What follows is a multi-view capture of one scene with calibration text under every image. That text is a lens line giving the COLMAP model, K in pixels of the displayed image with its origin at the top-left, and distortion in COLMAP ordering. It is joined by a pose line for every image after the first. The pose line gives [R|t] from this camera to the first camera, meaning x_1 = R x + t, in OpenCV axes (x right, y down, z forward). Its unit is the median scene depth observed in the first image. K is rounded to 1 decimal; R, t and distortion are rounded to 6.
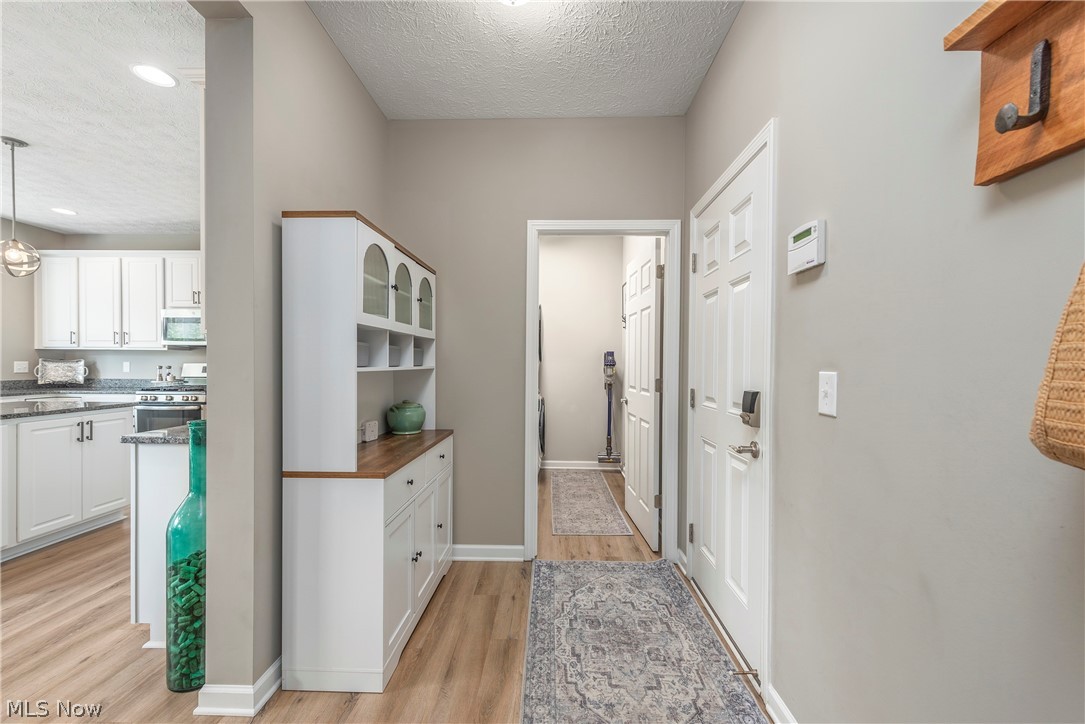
lens RADIAL K [[430.4, 0, 543.1], [0, 430.4, 368.3], [0, 0, 1]] dist [-0.000359, -0.000261]
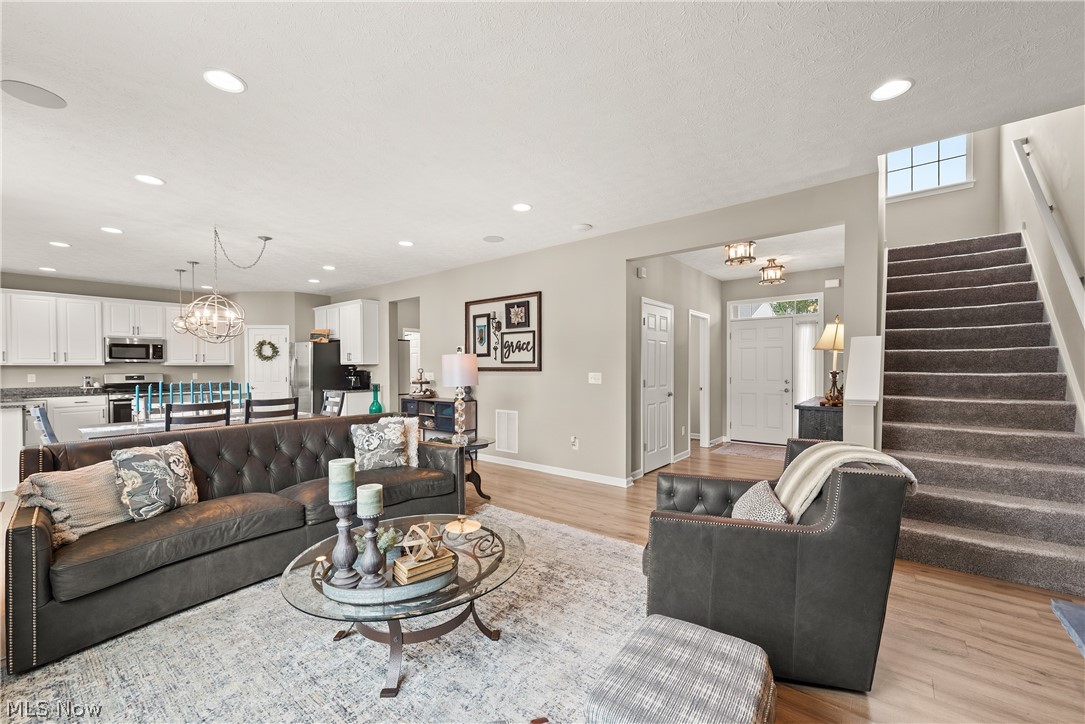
lens RADIAL K [[430.4, 0, 543.1], [0, 430.4, 368.3], [0, 0, 1]] dist [-0.000359, -0.000261]
pose [[0.609979, -0.013630, 0.792300, -1.125082], [0.017192, 0.999844, 0.003964, -0.011846], [-0.792231, 0.011203, 0.610118, -1.069074]]
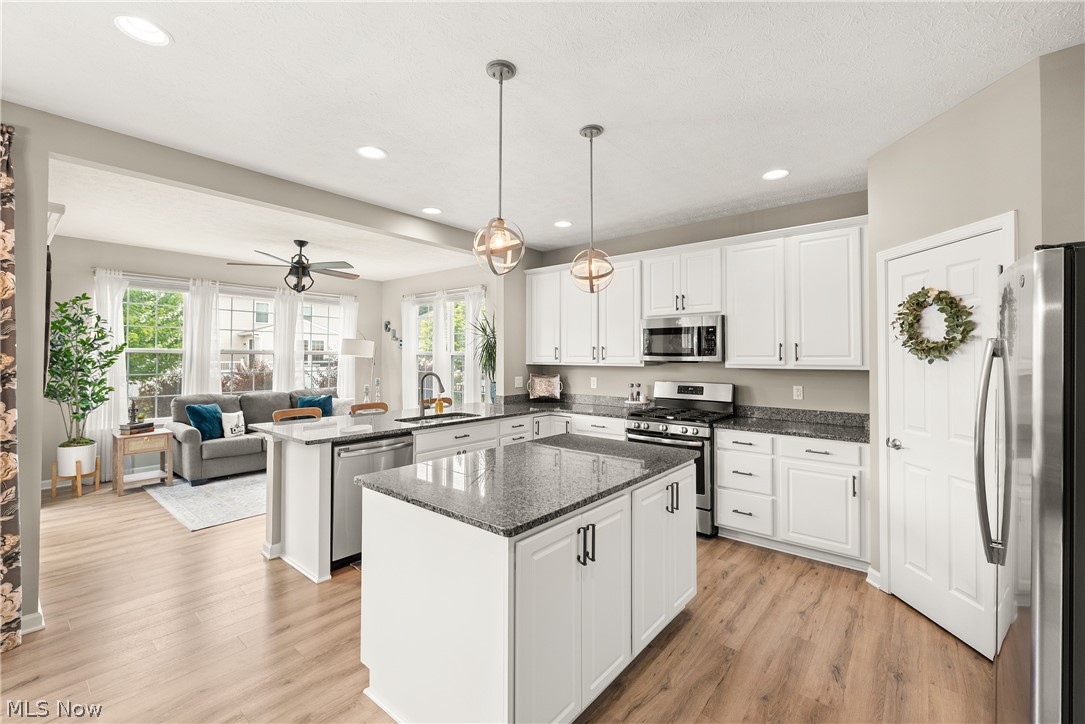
lens RADIAL K [[456.3, 0, 537.5], [0, 456.3, 357.4], [0, 0, 1]] dist [0.000685, 0.000063]
pose [[0.776636, -0.005185, -0.629929, -0.465409], [-0.002588, 0.999931, -0.011421, -0.049639], [0.629945, 0.010500, 0.776569, 0.157593]]
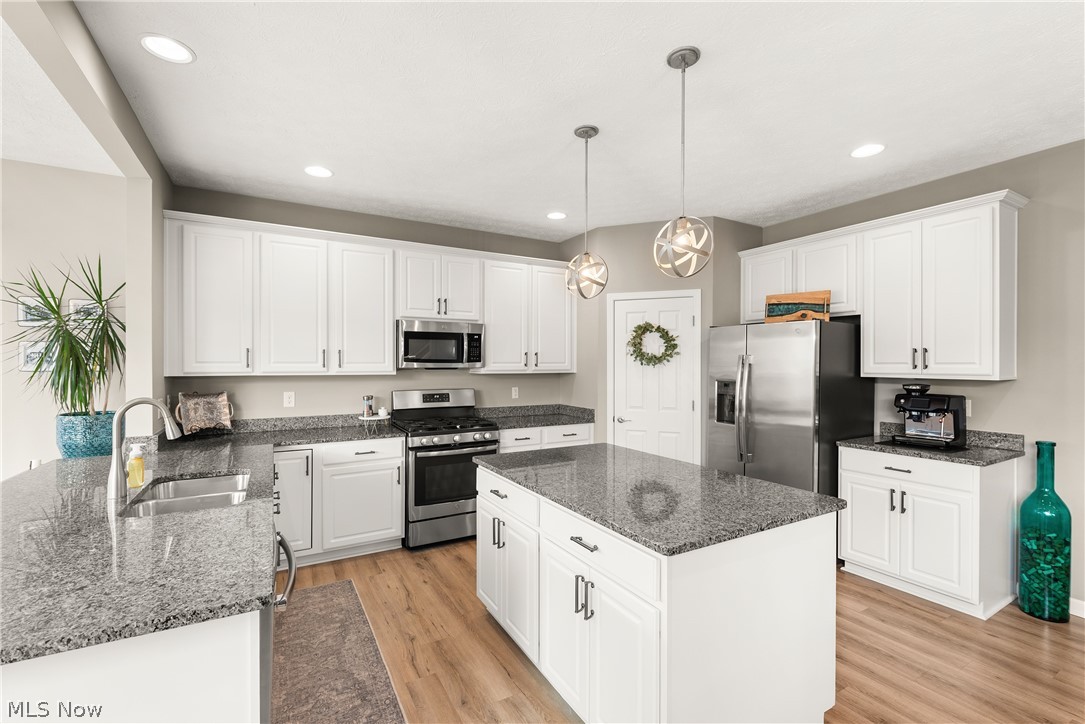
lens RADIAL K [[468.6, 0, 549.3], [0, 468.6, 366.4], [0, 0, 1]] dist [0.000080, 0.000048]
pose [[0.857155, -0.008342, 0.514992, -1.066274], [0.010248, 0.999947, -0.000858, -0.053036], [-0.514957, 0.006013, 0.857195, 0.173650]]
